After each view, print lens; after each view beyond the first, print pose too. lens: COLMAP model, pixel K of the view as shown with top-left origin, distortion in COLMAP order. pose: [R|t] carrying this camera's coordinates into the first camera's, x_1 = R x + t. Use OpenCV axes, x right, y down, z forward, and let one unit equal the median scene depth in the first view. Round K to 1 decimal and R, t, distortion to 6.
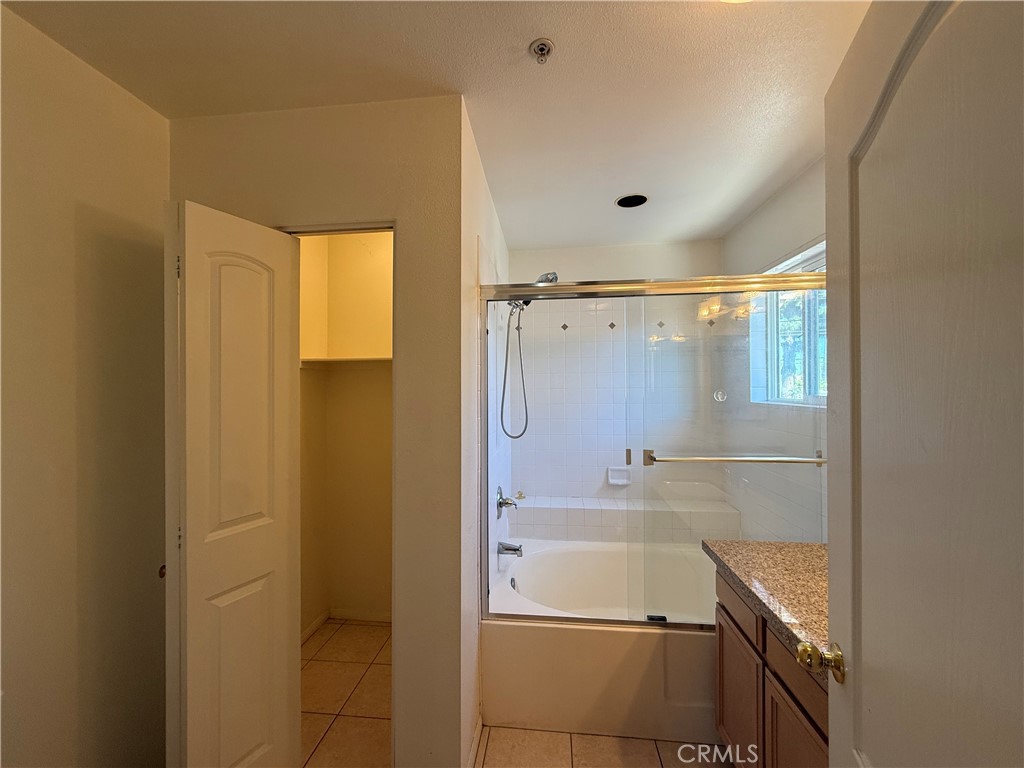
lens RADIAL K [[410.4, 0, 509.3], [0, 410.4, 380.8], [0, 0, 1]] dist [0.003042, -0.000267]
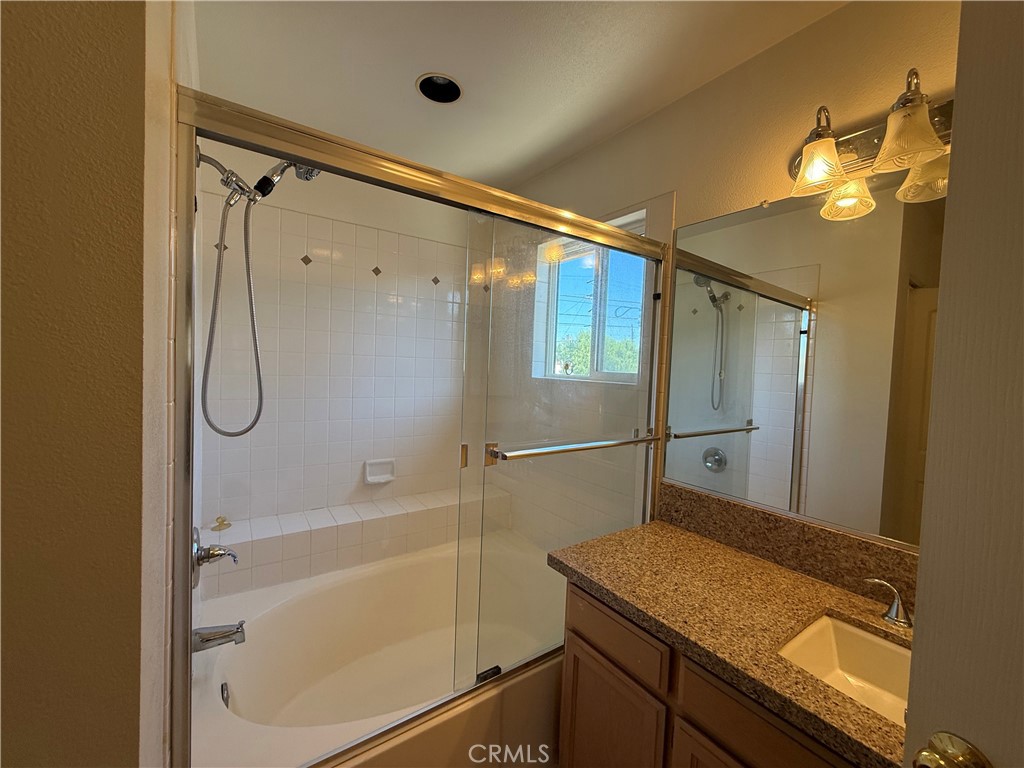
lens RADIAL K [[410.4, 0, 506.3], [0, 410.4, 382.9], [0, 0, 1]] dist [0.003042, -0.000267]
pose [[0.755087, 0.006751, 0.655590, -0.080223], [-0.049931, 0.997635, 0.047236, 0.028174], [-0.653721, -0.068401, 0.753638, 0.398145]]
